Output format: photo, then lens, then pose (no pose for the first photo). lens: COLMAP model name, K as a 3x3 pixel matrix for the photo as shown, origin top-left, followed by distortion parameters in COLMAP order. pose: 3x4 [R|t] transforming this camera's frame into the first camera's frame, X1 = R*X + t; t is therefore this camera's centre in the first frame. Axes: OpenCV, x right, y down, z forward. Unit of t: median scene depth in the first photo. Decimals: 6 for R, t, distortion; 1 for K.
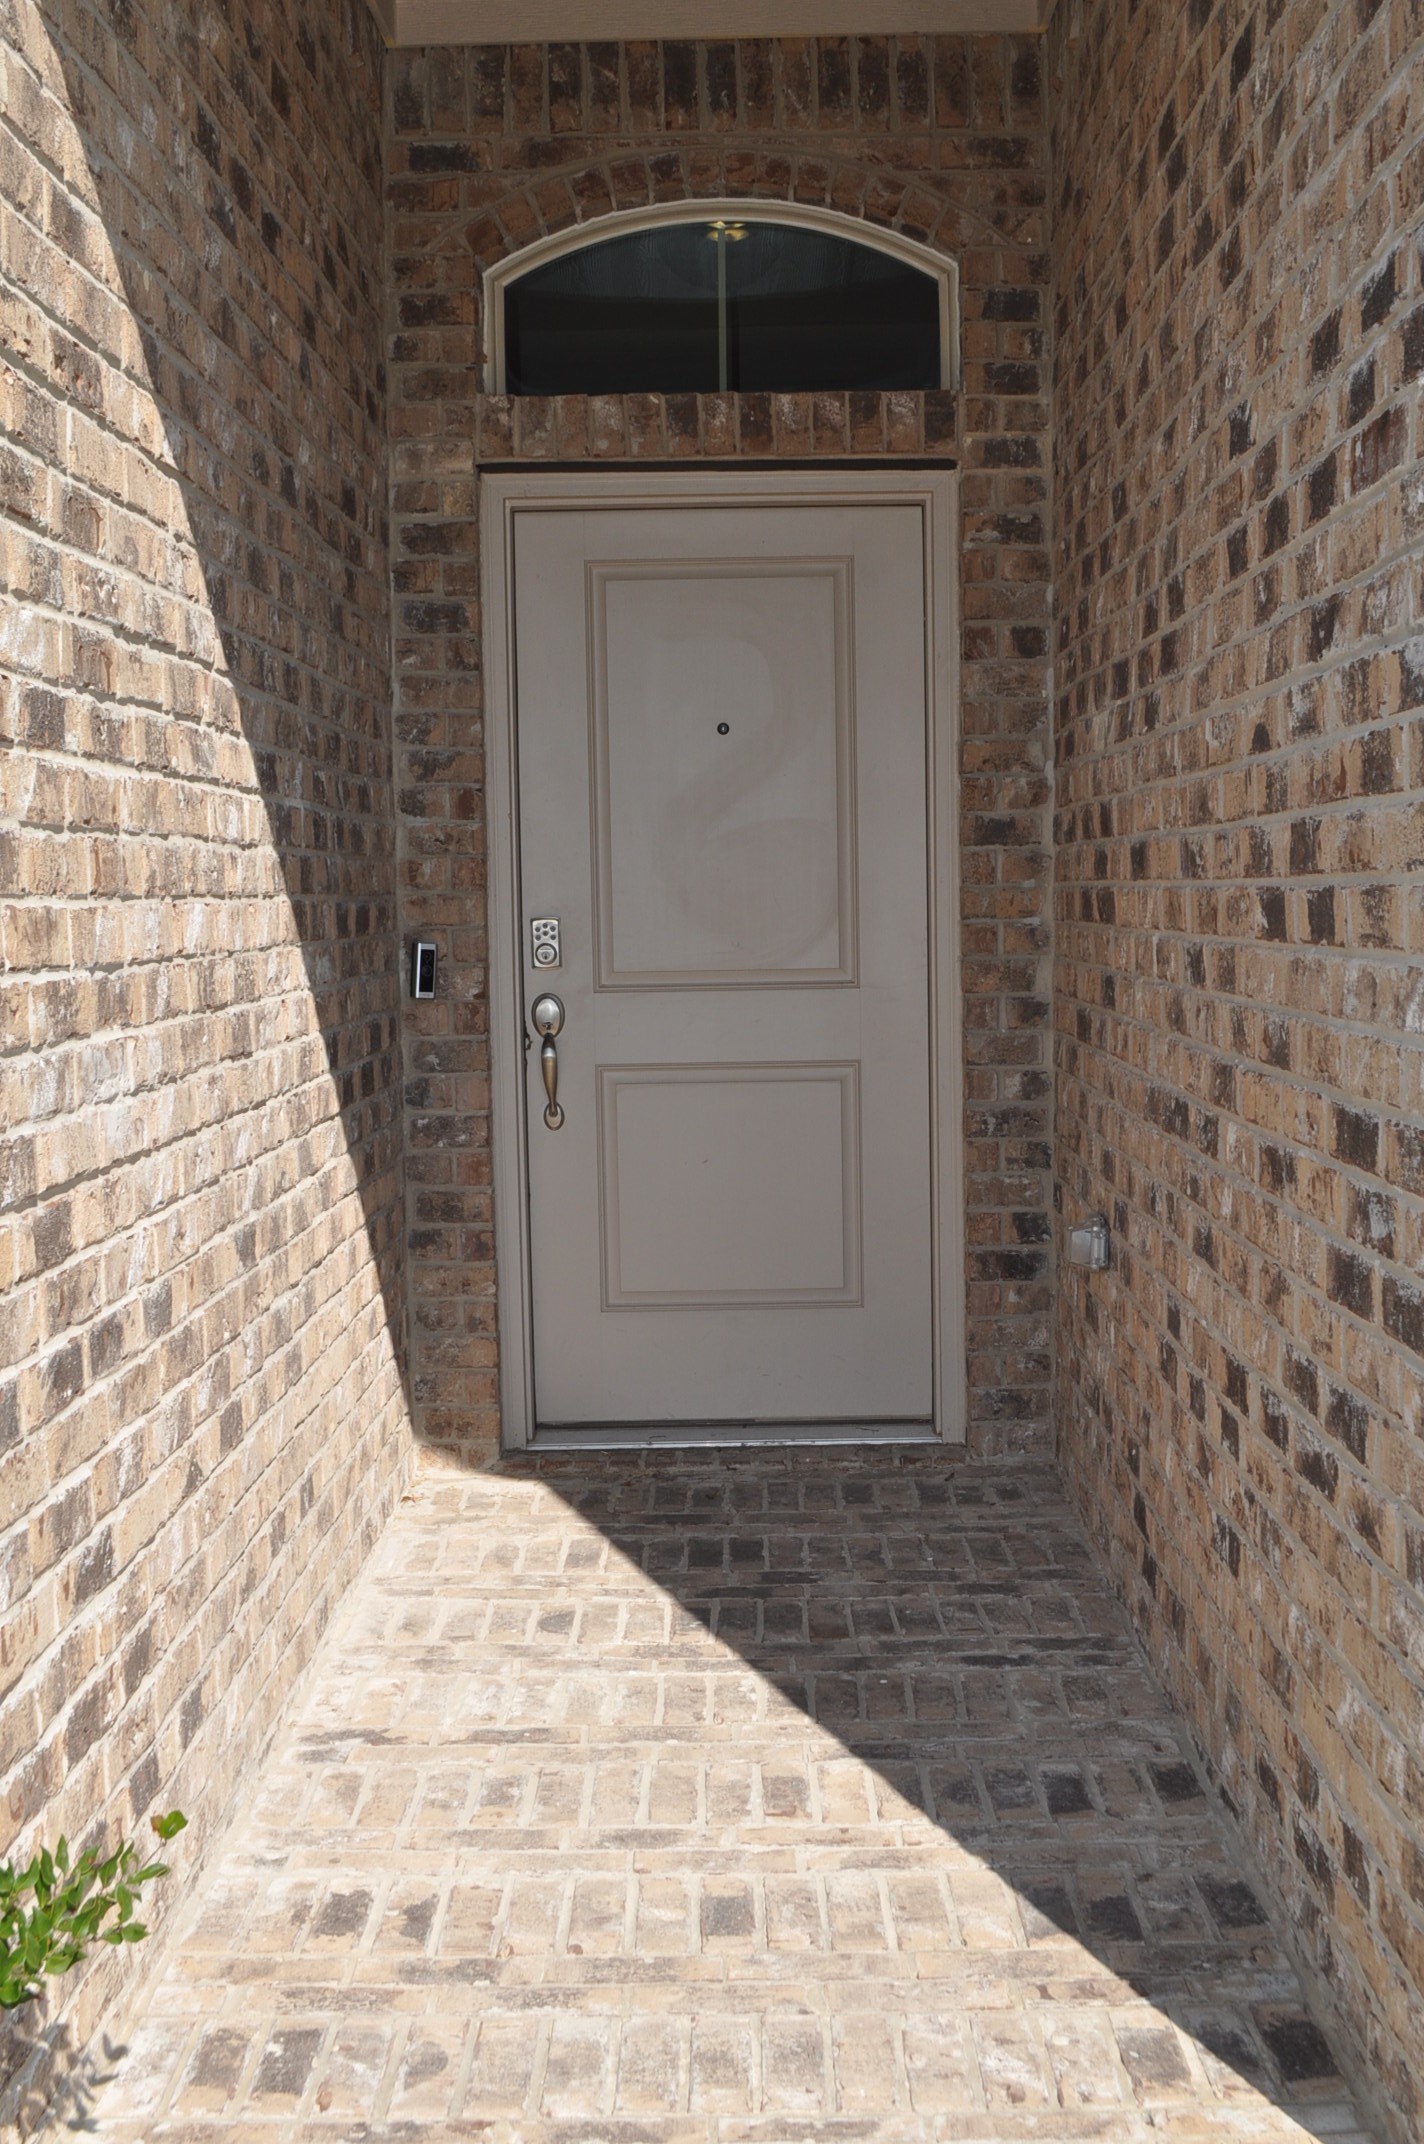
lens RADIAL K [[2354.2, 0, 710.5], [0, 2354.2, 1074.7], [0, 0, 1]] dist [-0.084334, 0.000000]
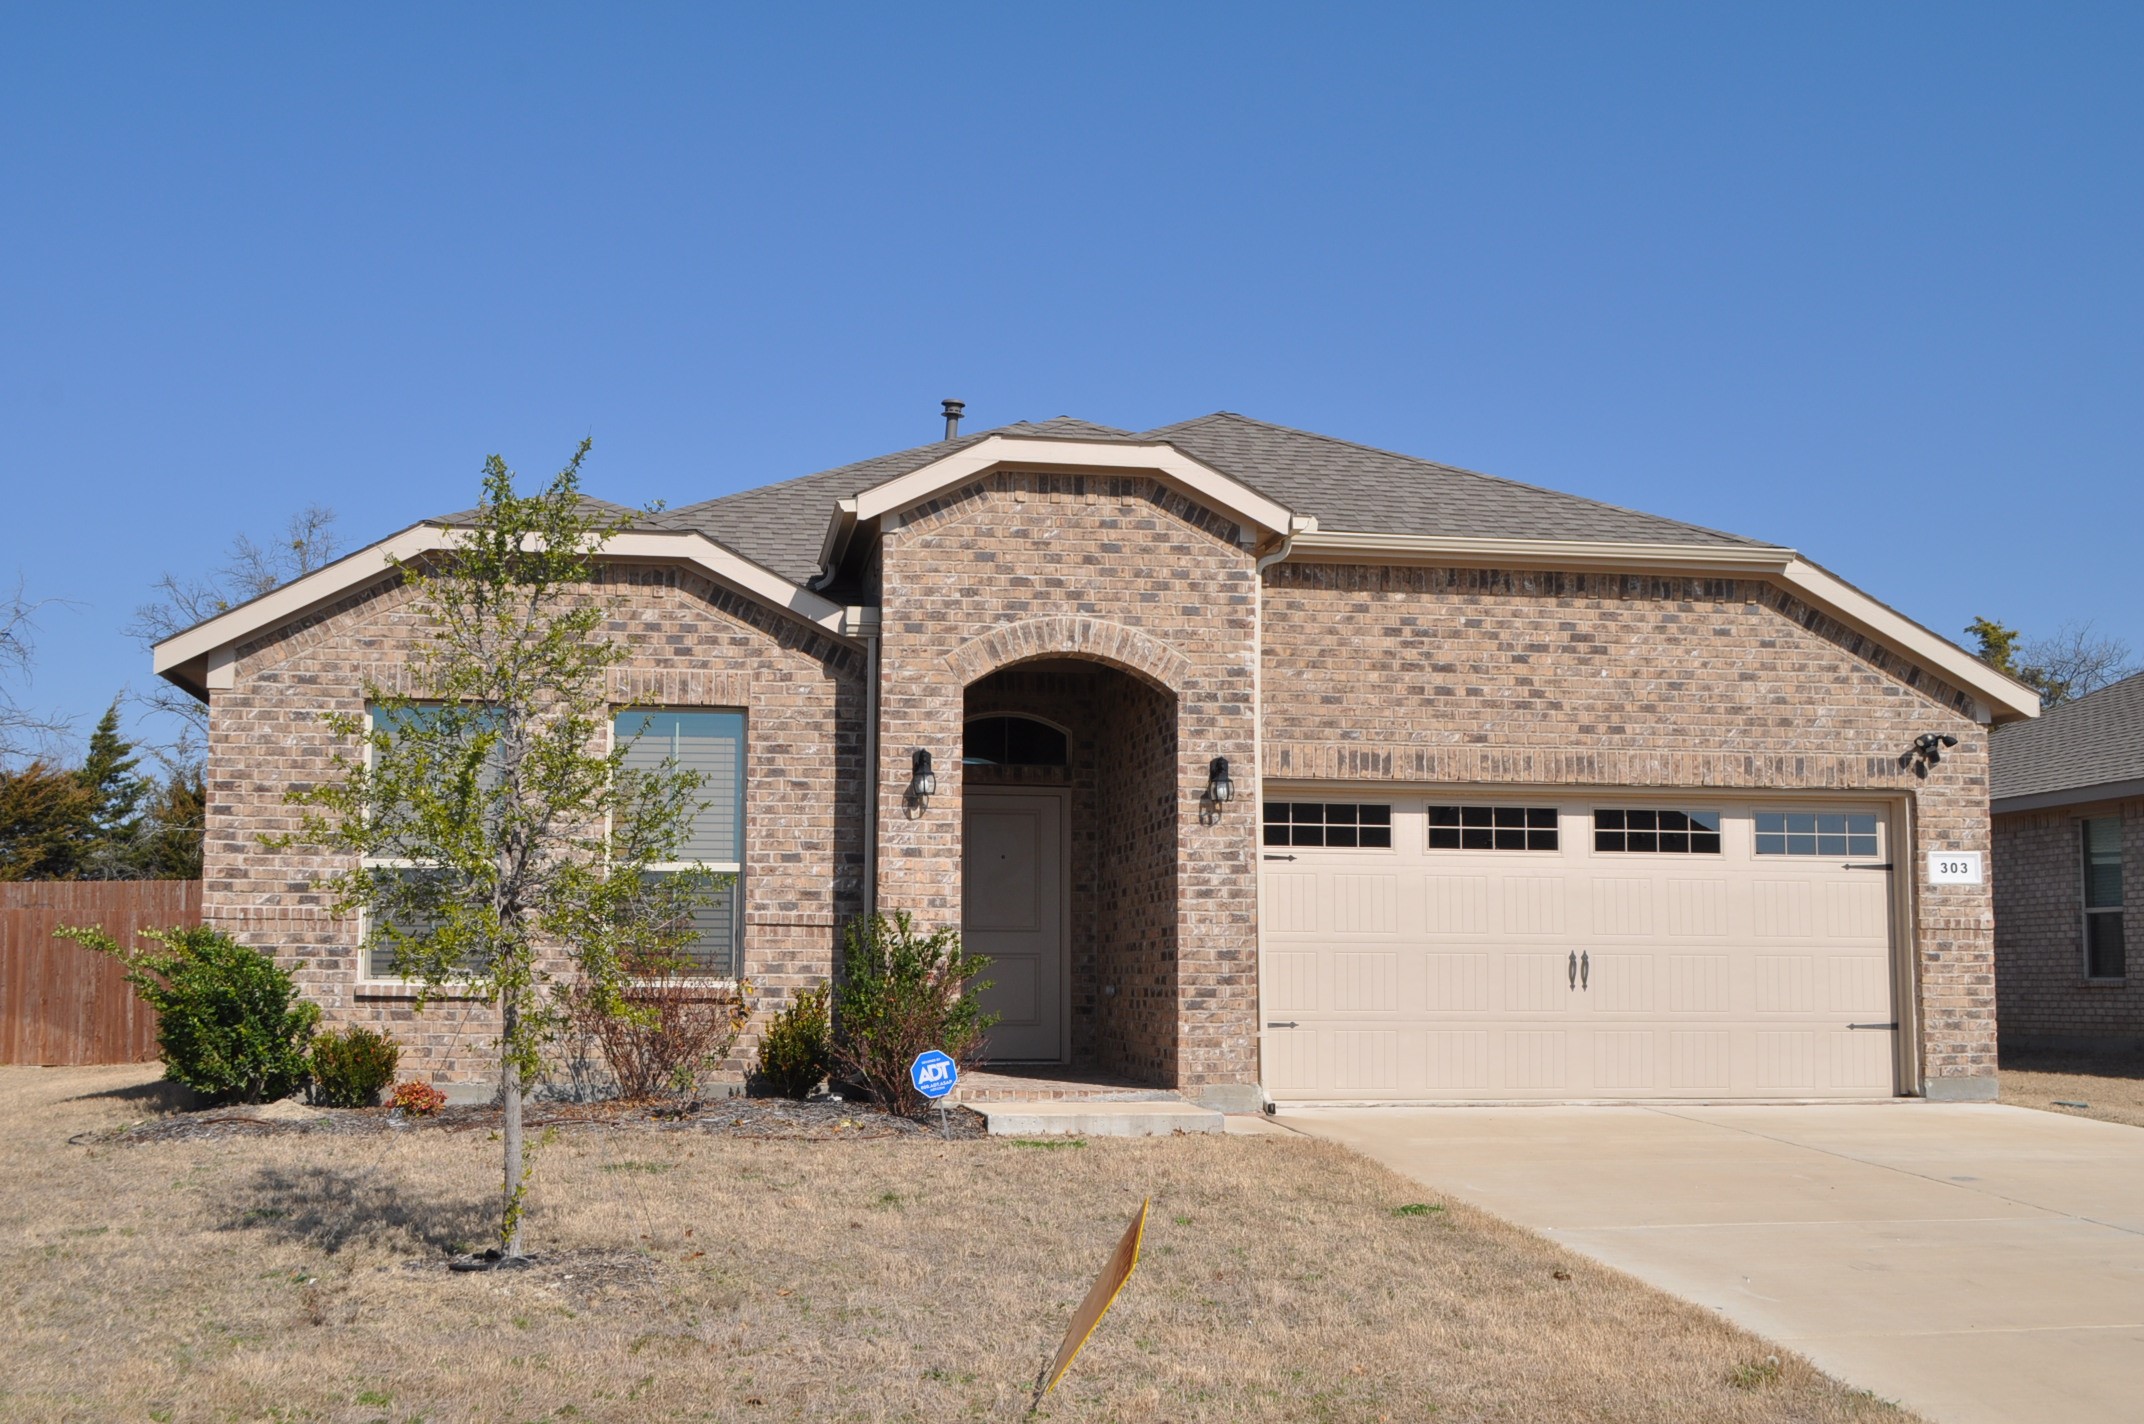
lens RADIAL K [[2354.2, 0, 1071.4], [0, 2354.2, 712.3], [0, 0, 1]] dist [-0.084334, 0.000000]
pose [[0.983209, 0.036608, 0.178775, -0.557306], [-0.001325, 0.981078, -0.193609, 0.336373], [-0.182480, 0.190121, 0.964653, -2.570384]]
